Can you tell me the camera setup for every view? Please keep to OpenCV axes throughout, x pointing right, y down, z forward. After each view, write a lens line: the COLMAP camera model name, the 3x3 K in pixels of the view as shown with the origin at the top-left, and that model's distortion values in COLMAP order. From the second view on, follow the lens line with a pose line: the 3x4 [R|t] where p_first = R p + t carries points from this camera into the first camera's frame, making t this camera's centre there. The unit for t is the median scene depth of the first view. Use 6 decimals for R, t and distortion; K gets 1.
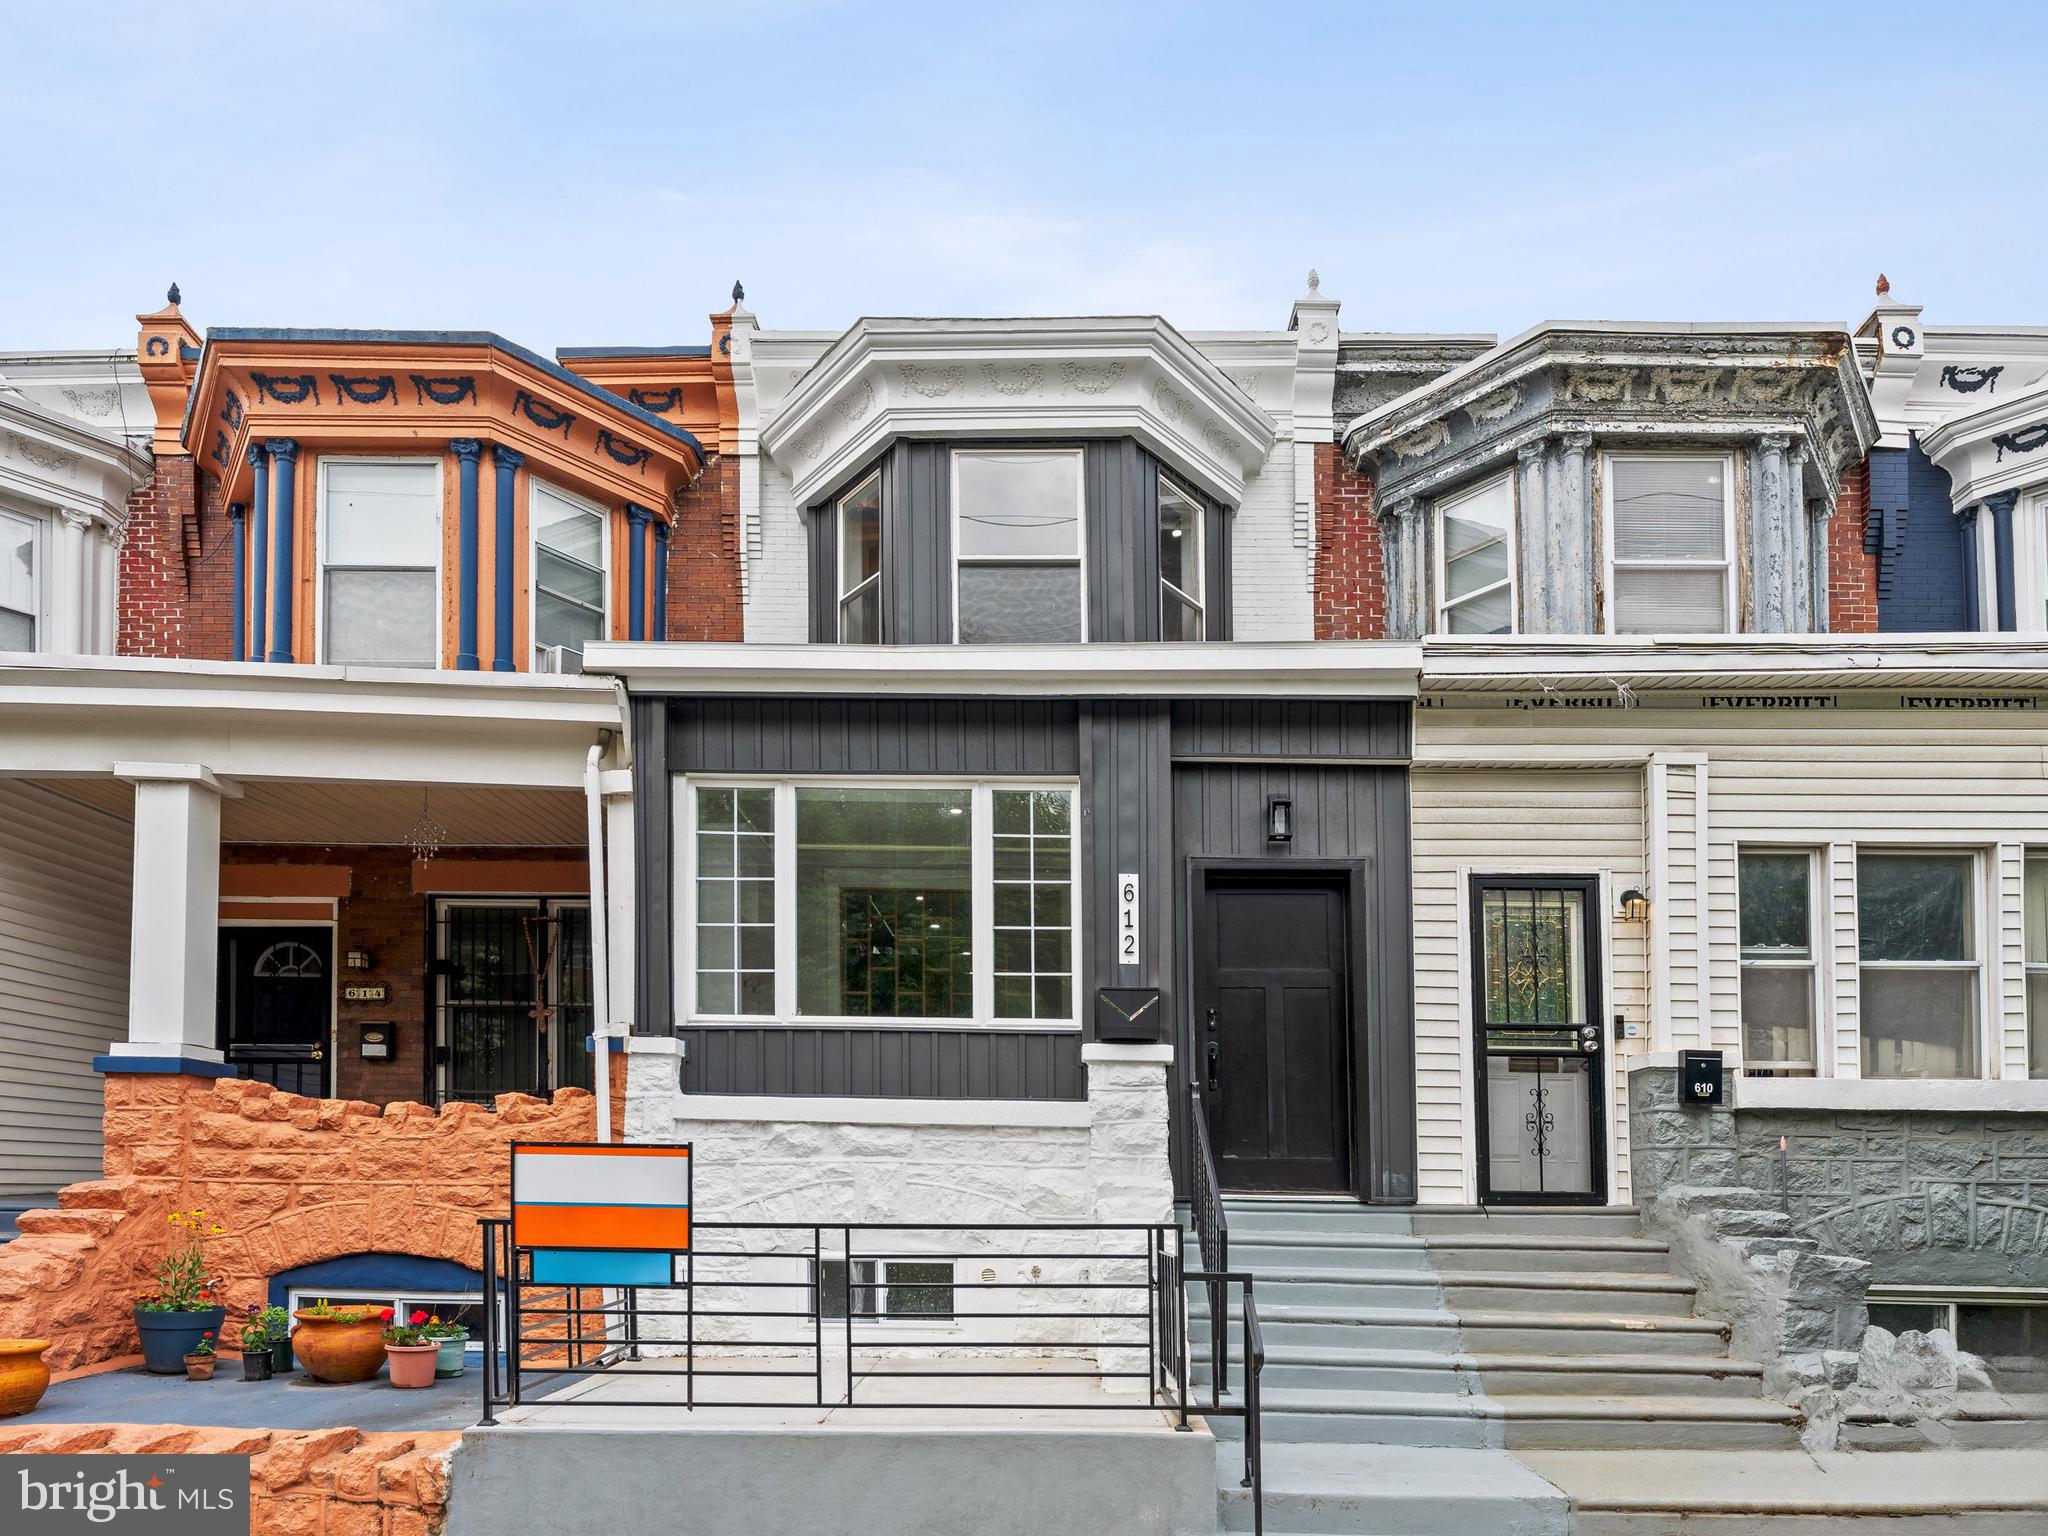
lens RADIAL K [[1080.9, 0, 1023.7], [0, 1080.9, 908.7], [0, 0, 1]] dist [-0.000584, -0.001105]
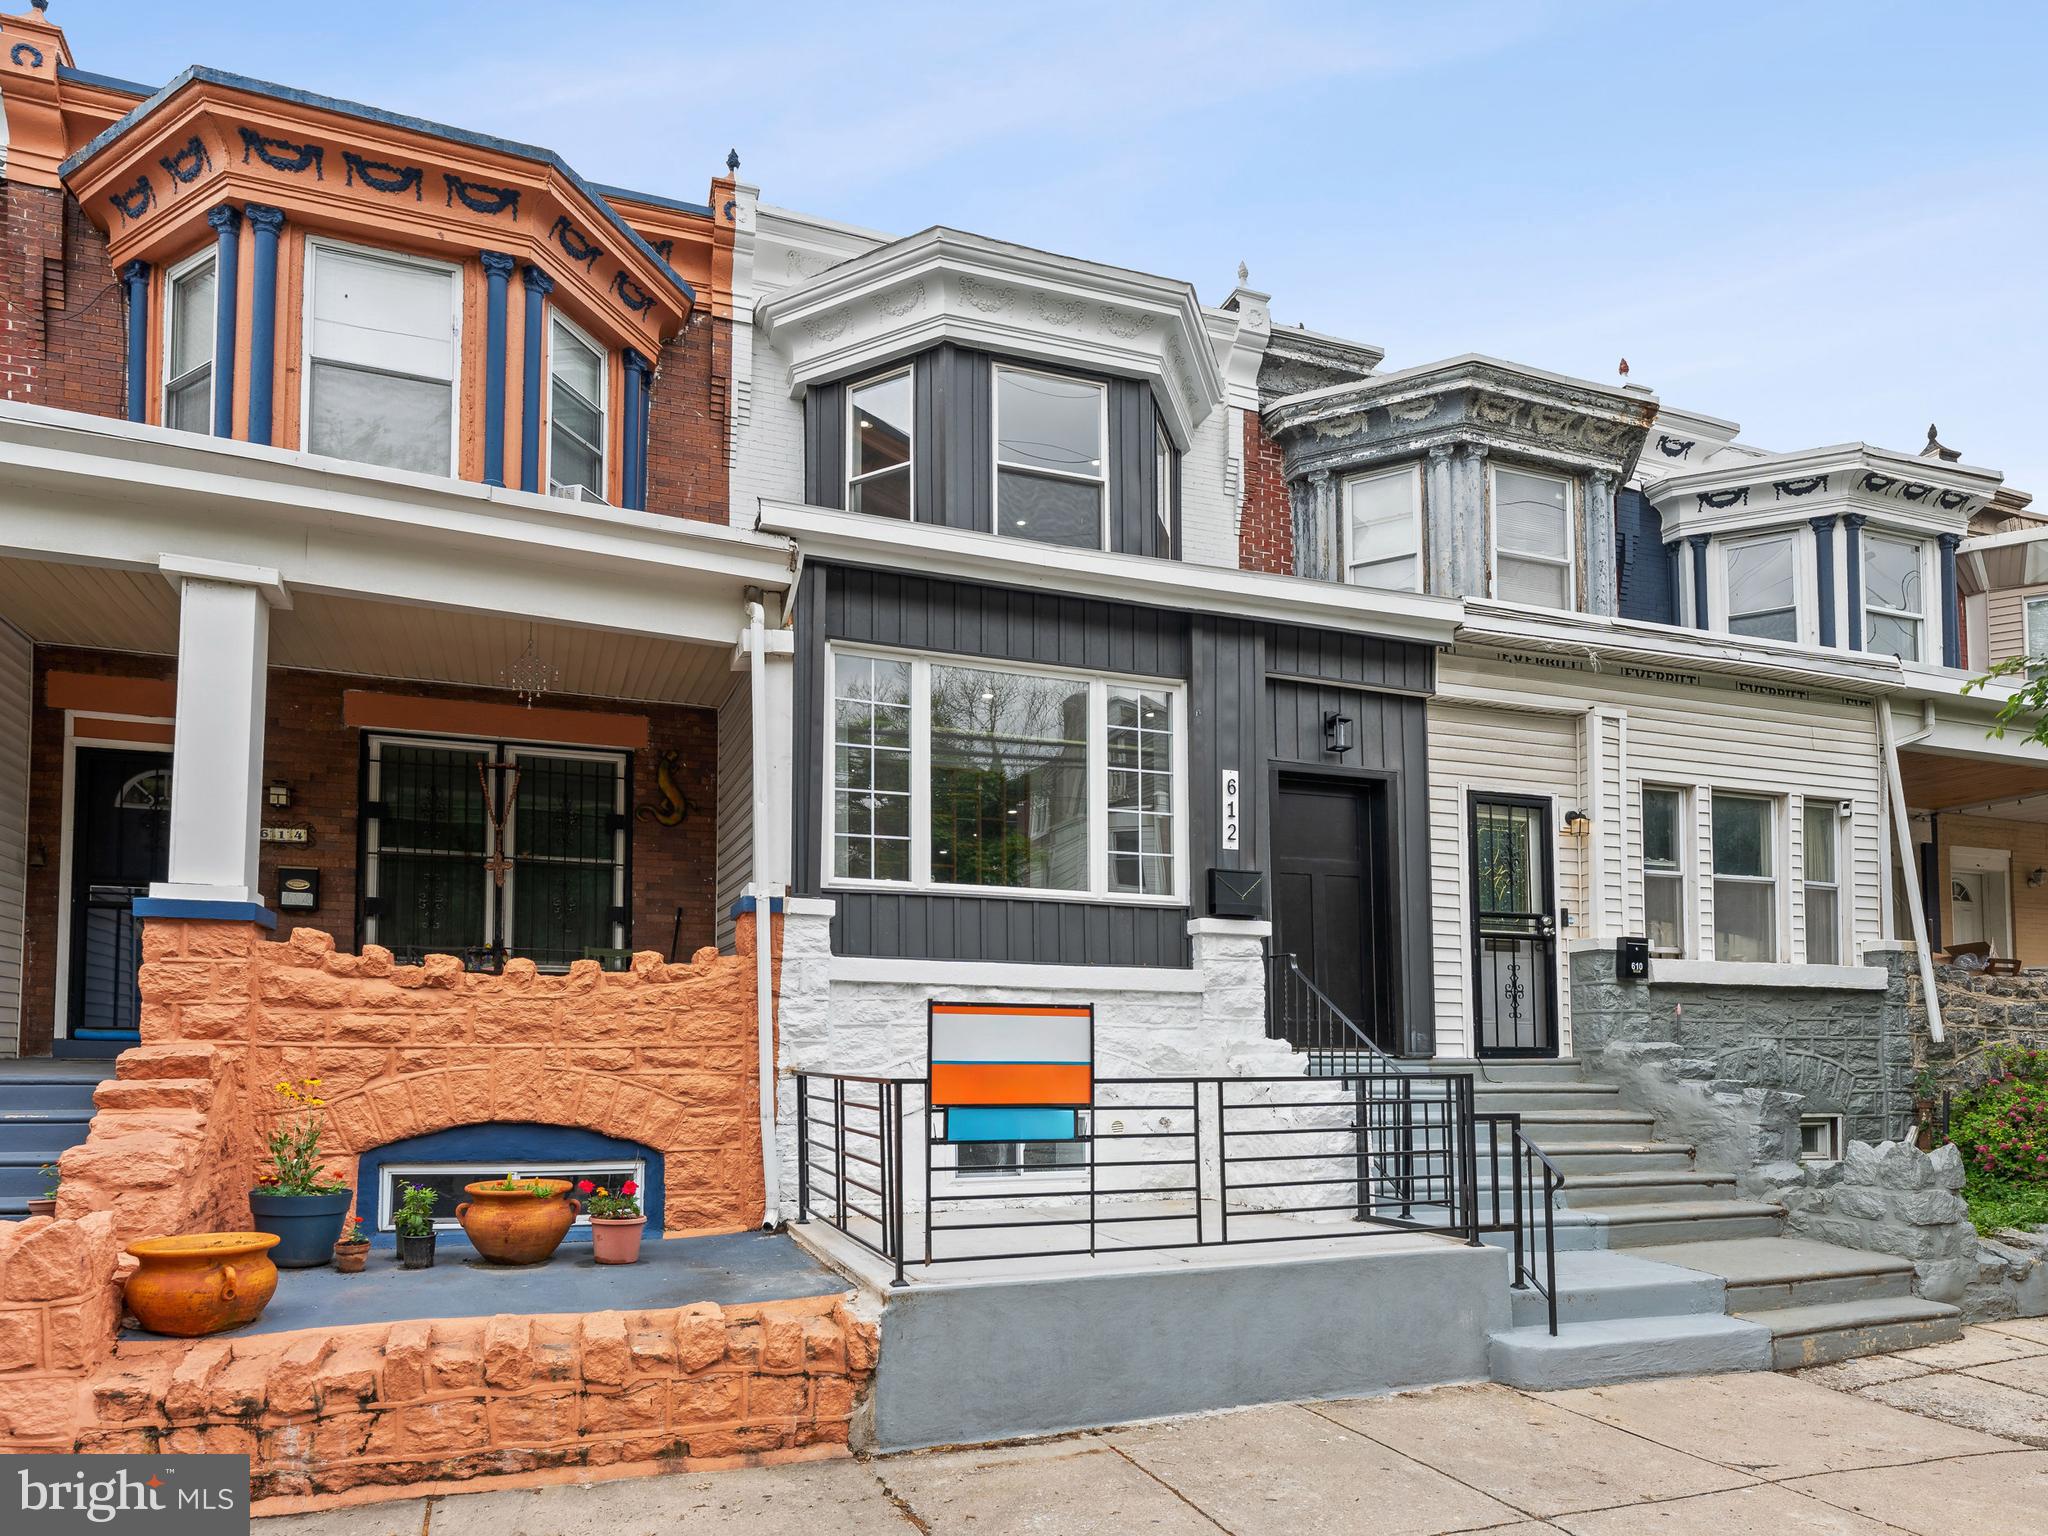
lens RADIAL K [[1009.2, 0, 1024.0], [0, 1009.2, 768.0], [0, 0, 1]] dist [-0.000487, -0.001176]
pose [[0.954305, 0.073174, 0.289738, -0.419348], [-0.067181, 0.997272, -0.030590, 0.012495], [-0.291186, 0.009727, 0.956617, 0.041032]]
